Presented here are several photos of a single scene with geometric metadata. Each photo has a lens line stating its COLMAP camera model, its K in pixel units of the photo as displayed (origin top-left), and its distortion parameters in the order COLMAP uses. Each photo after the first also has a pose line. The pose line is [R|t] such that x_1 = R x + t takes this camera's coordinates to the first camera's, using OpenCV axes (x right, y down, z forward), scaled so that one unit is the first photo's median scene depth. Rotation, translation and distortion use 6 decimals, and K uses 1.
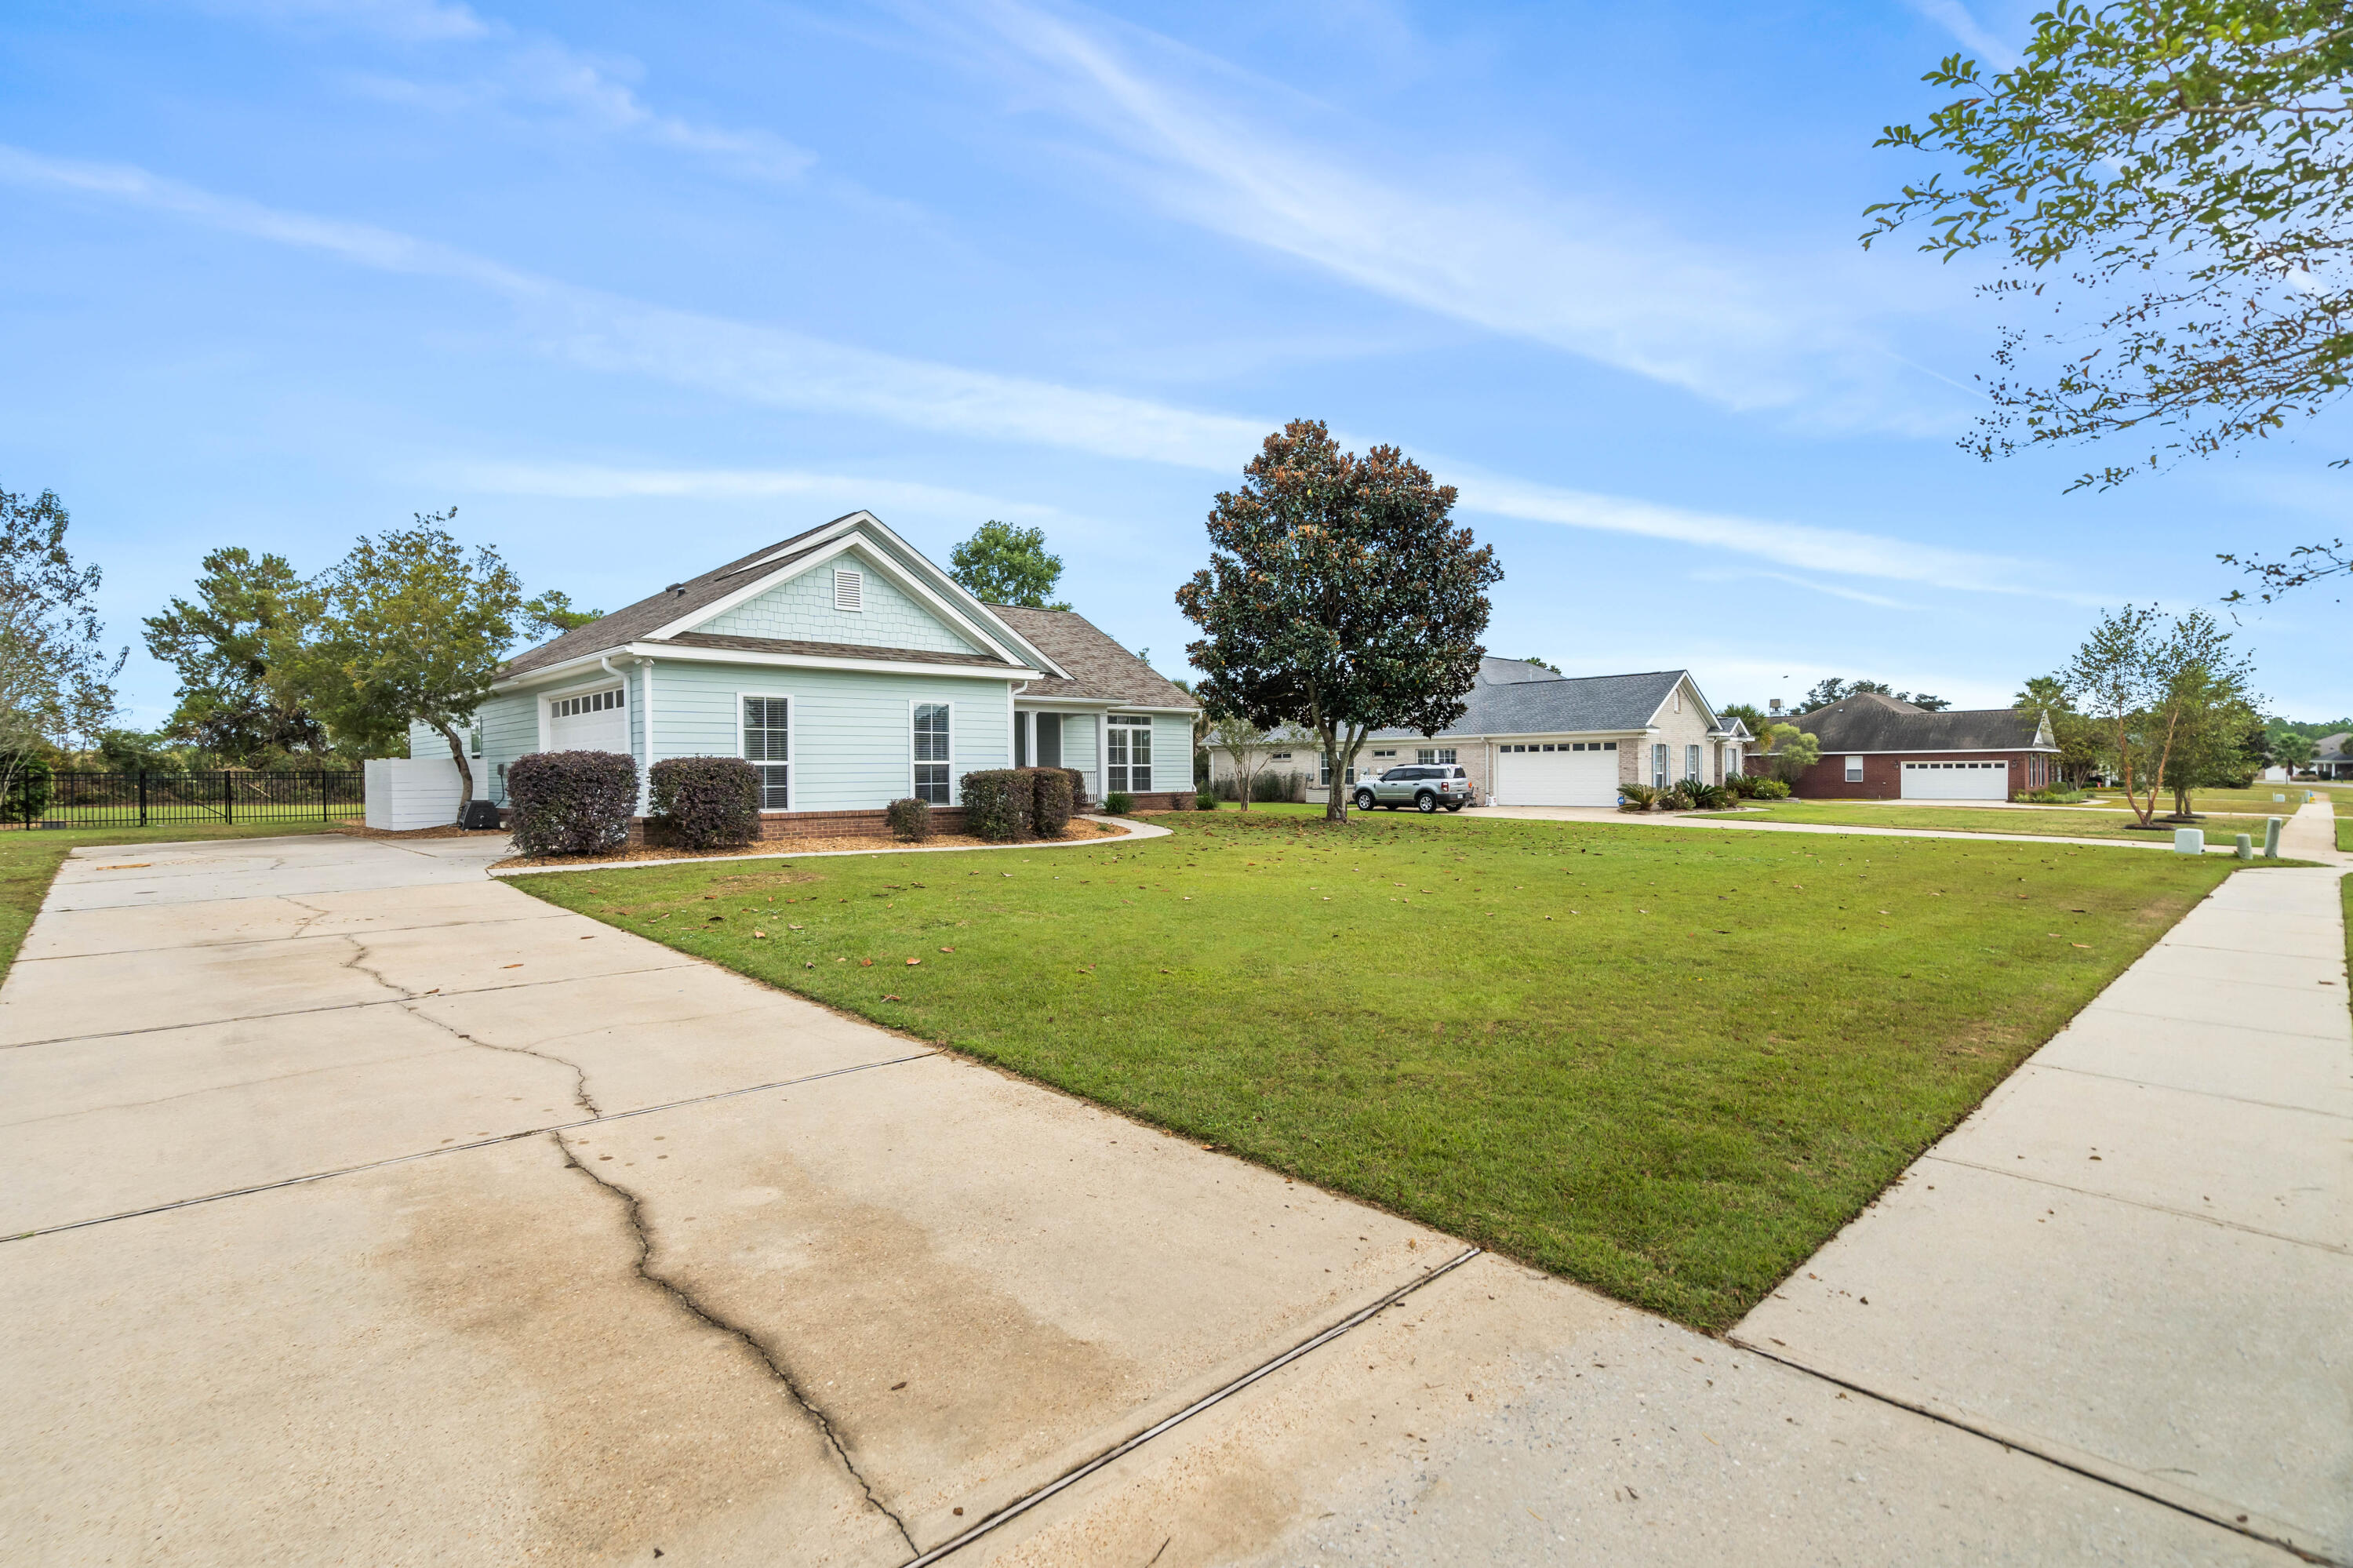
lens RADIAL K [[1152.5, 0, 1183.3], [0, 1152.5, 790.9], [0, 0, 1]] dist [0.017012, 0.001229]
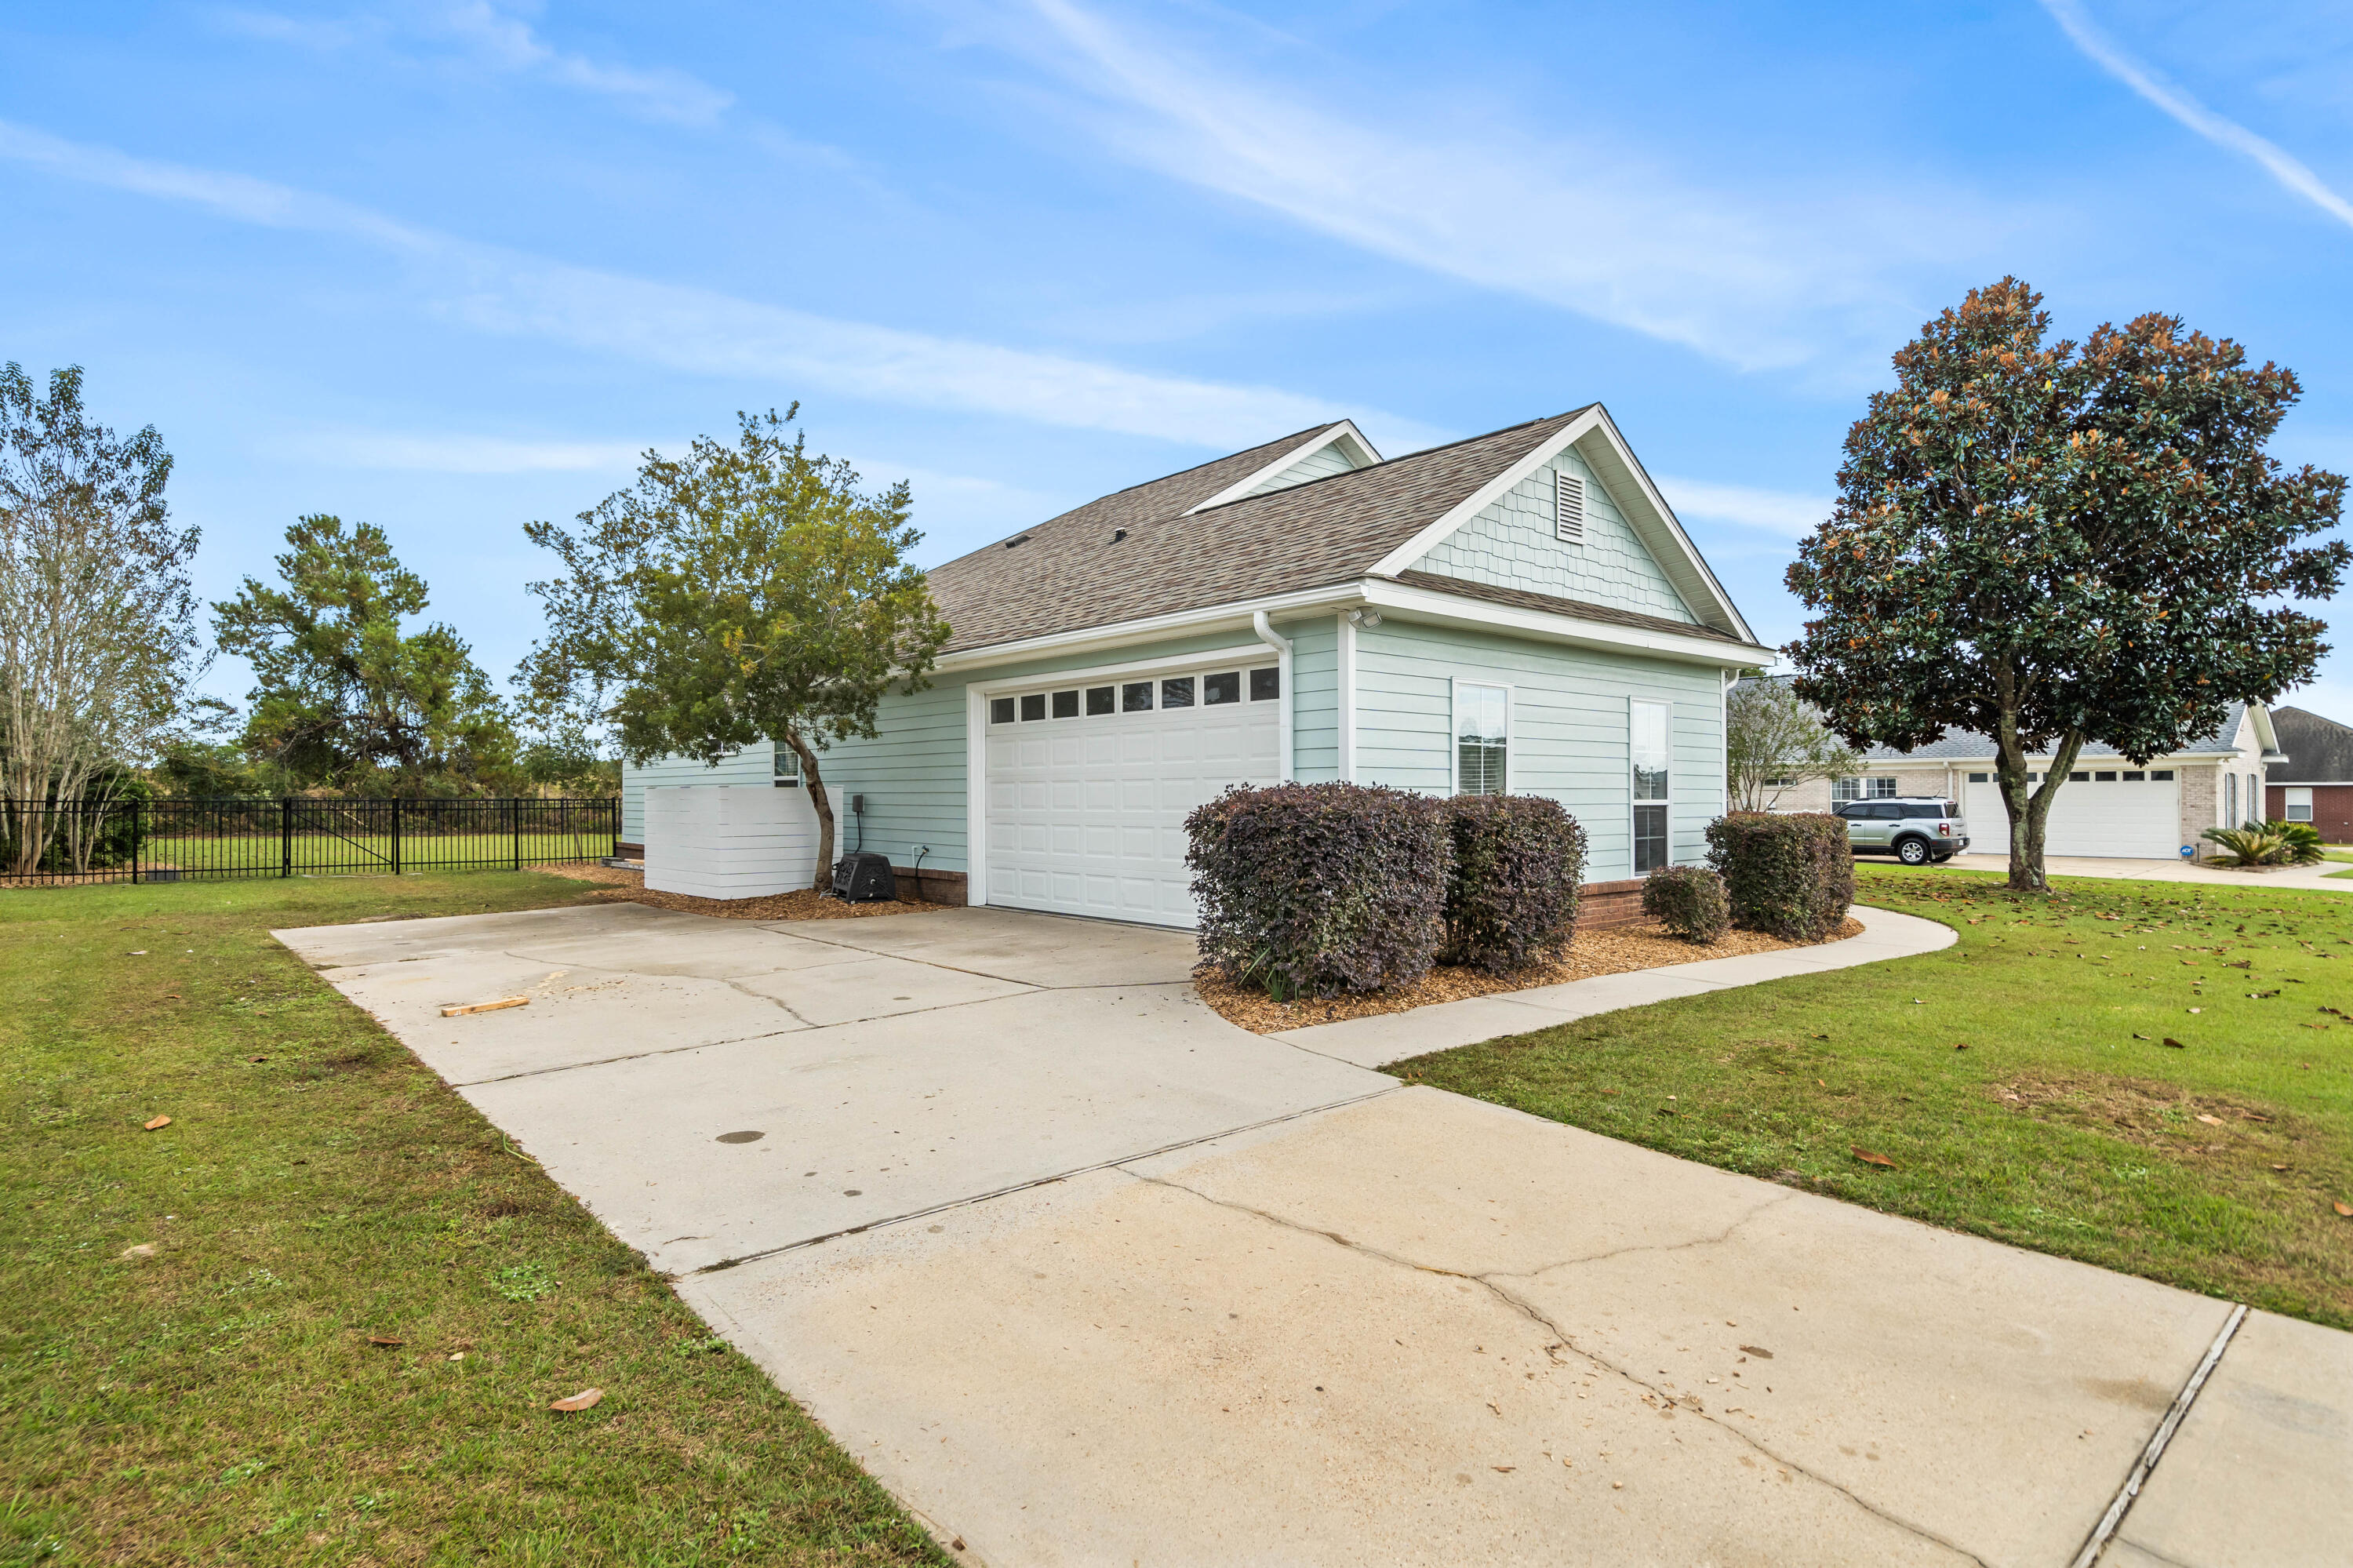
lens RADIAL K [[1274.1, 0, 1169.1], [0, 1274.1, 766.4], [0, 0, 1]] dist [0.027872, 0.001228]
pose [[0.998942, 0.007406, -0.045392, -0.201182], [-0.009146, 0.999226, -0.038260, -0.007063], [0.045074, 0.038635, 0.998236, 0.152179]]
